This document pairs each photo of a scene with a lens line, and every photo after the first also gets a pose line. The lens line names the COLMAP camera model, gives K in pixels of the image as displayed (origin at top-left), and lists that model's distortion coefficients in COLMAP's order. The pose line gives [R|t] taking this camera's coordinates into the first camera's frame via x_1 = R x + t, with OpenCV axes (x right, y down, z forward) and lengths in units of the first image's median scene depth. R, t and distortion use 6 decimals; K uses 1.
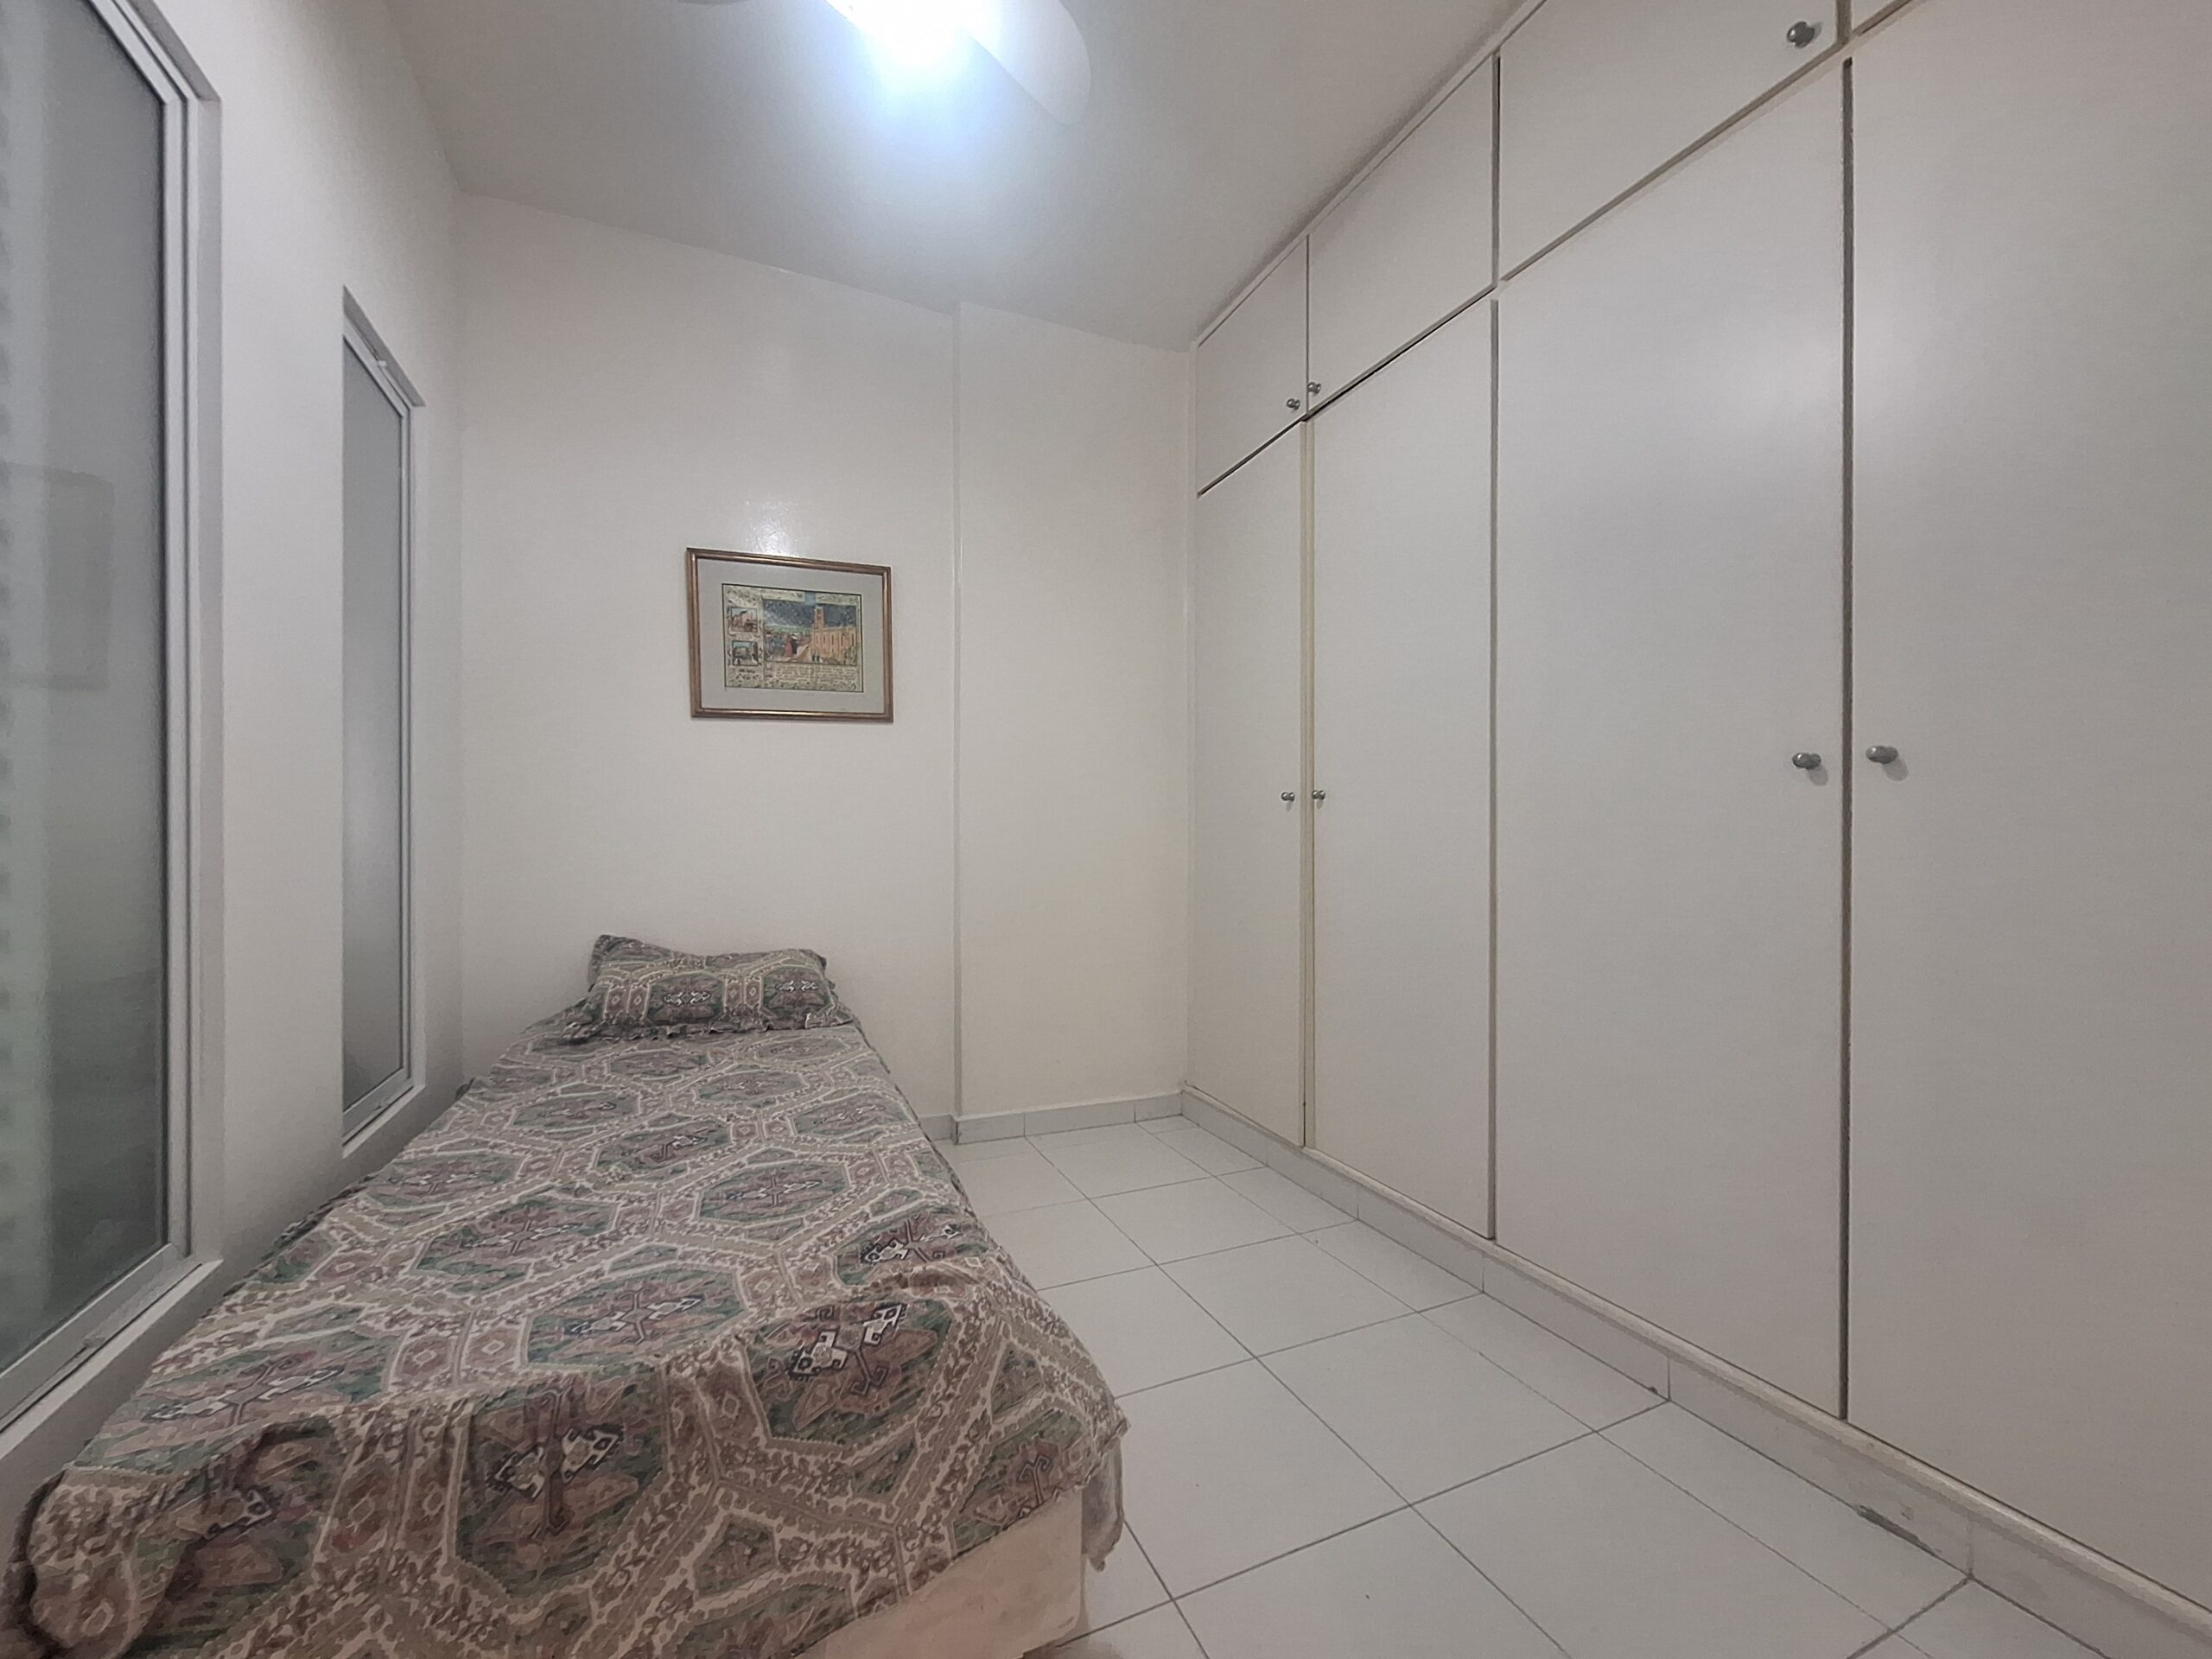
lens RADIAL K [[879.2, 0, 1106.7], [0, 879.2, 828.4], [0, 0, 1]] dist [-0.002821, 0.000937]
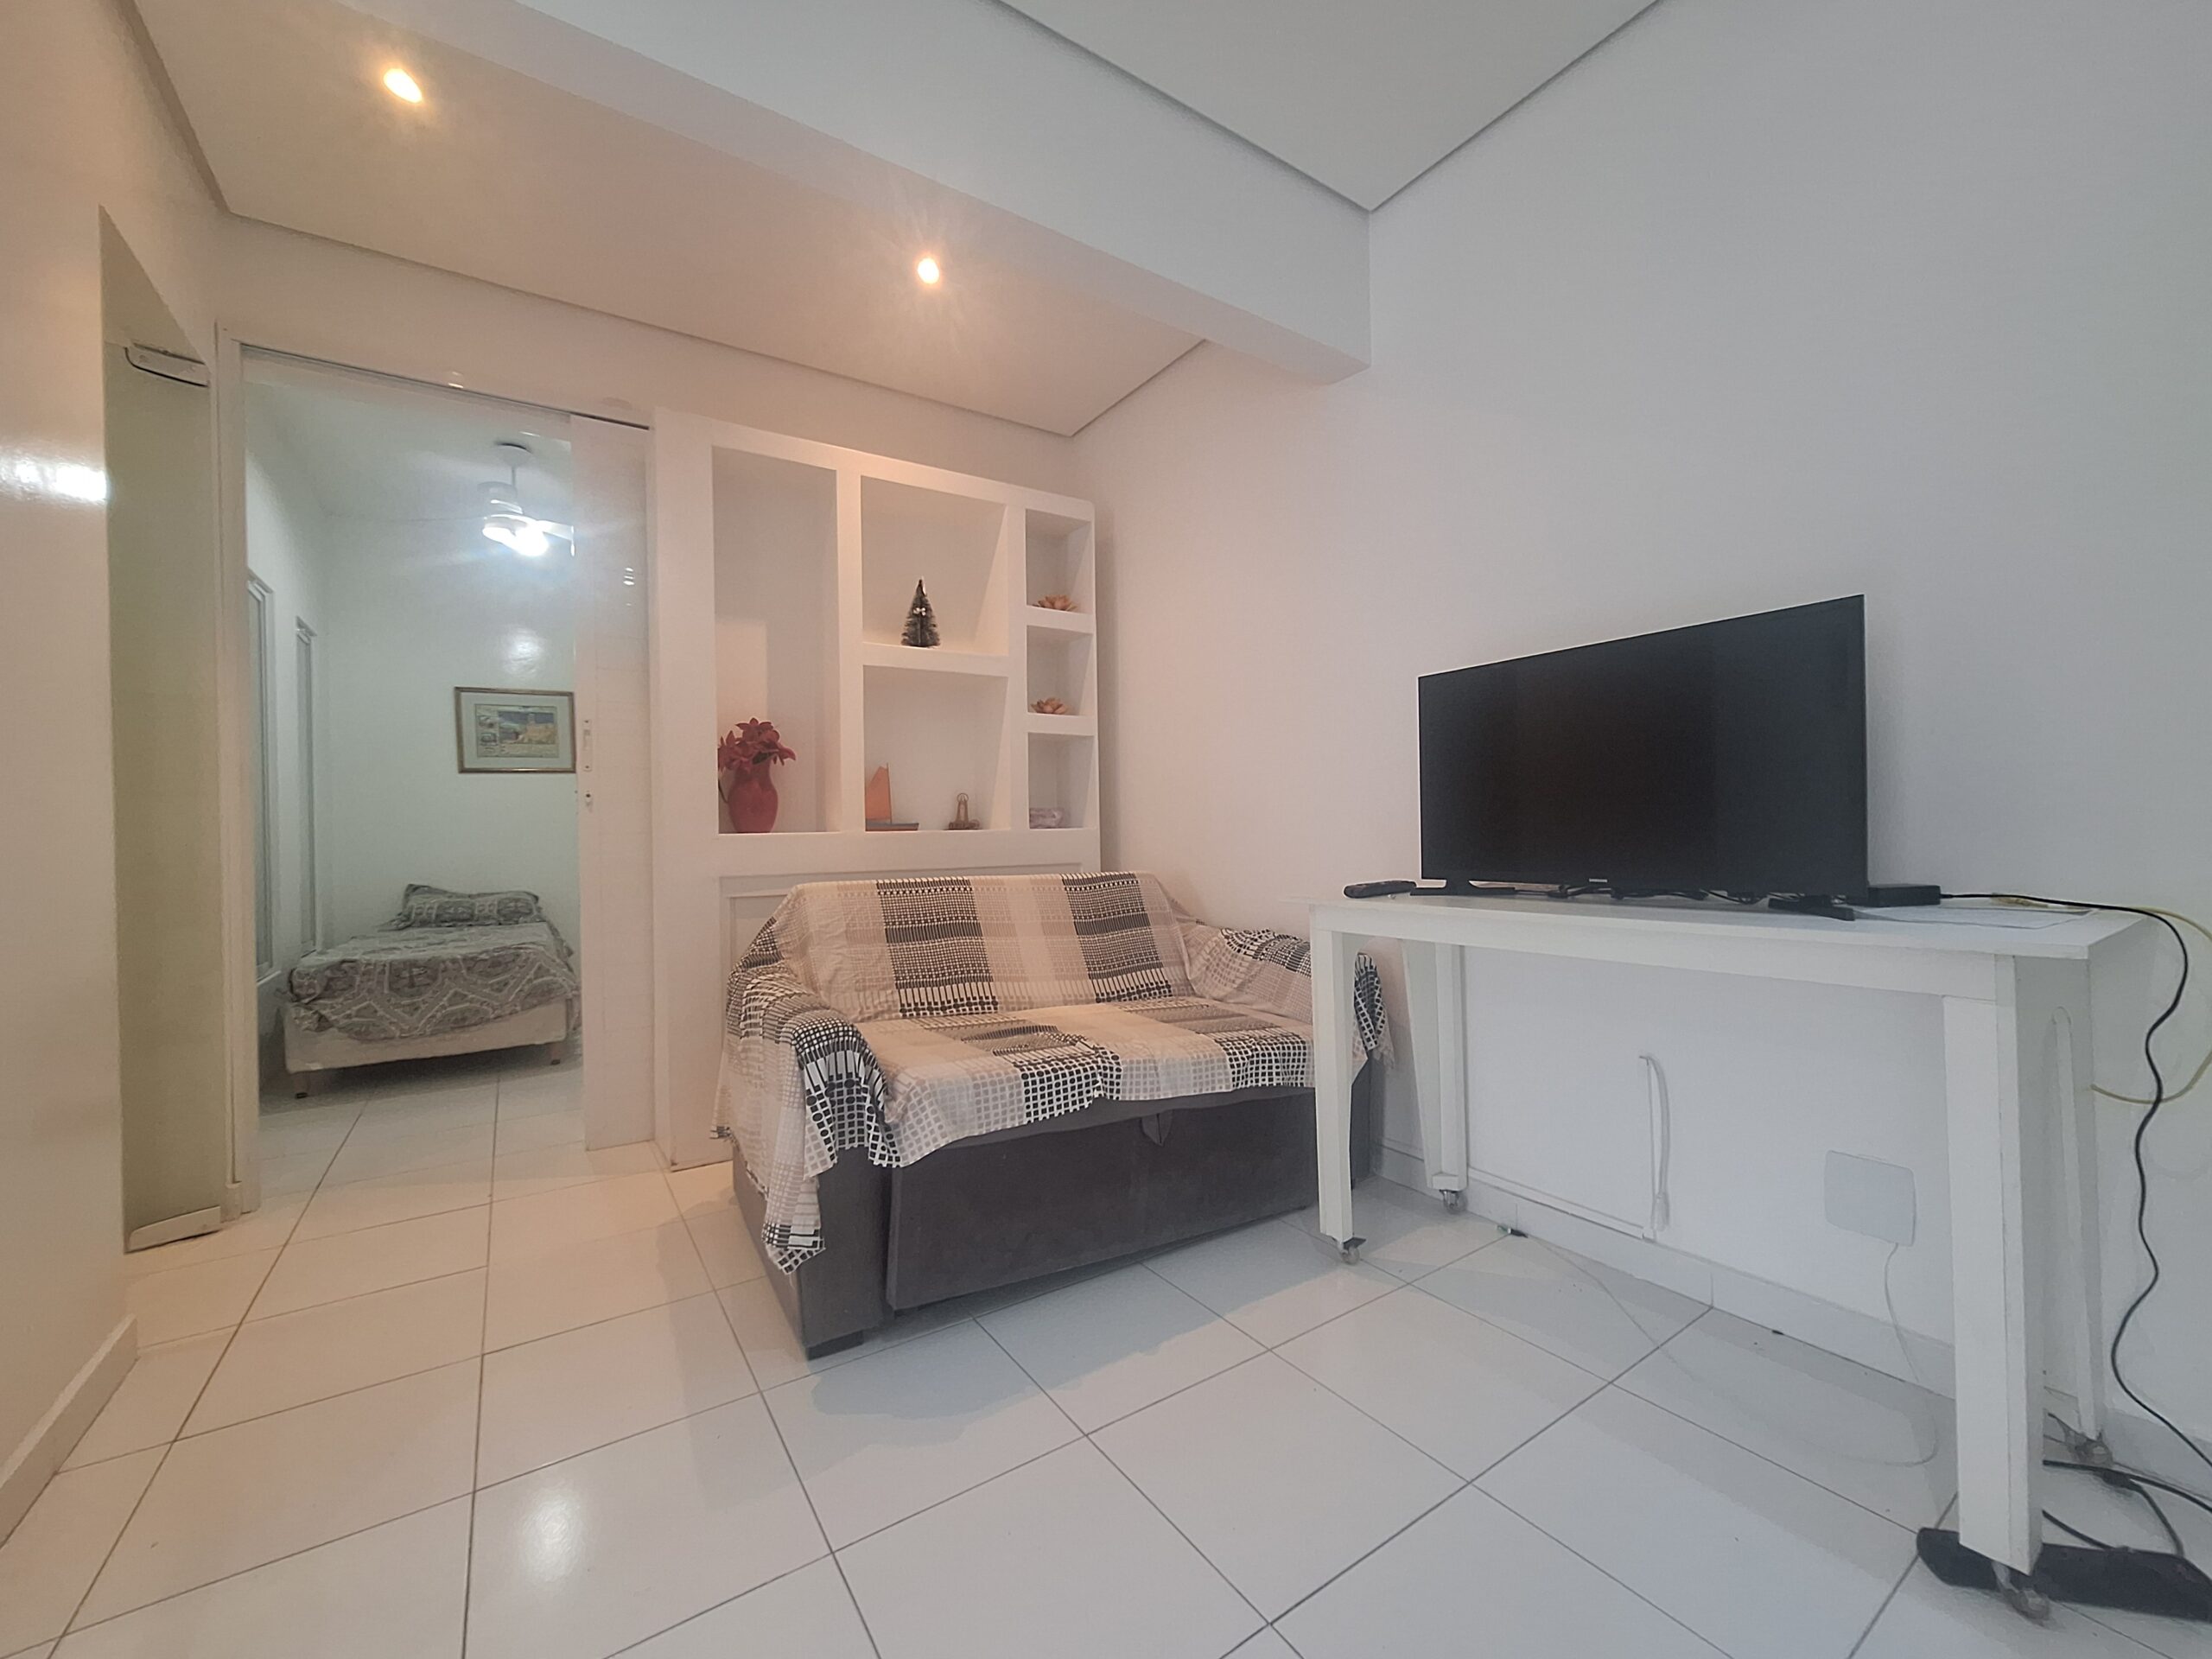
lens RADIAL K [[879.2, 0, 1103.0], [0, 879.2, 833.3], [0, 0, 1]] dist [-0.002821, 0.000937]
pose [[0.986212, -0.012401, 0.165020, 0.730829], [0.011086, 0.999899, 0.008889, 0.007077], [-0.165114, -0.006937, 0.986250, -1.376718]]
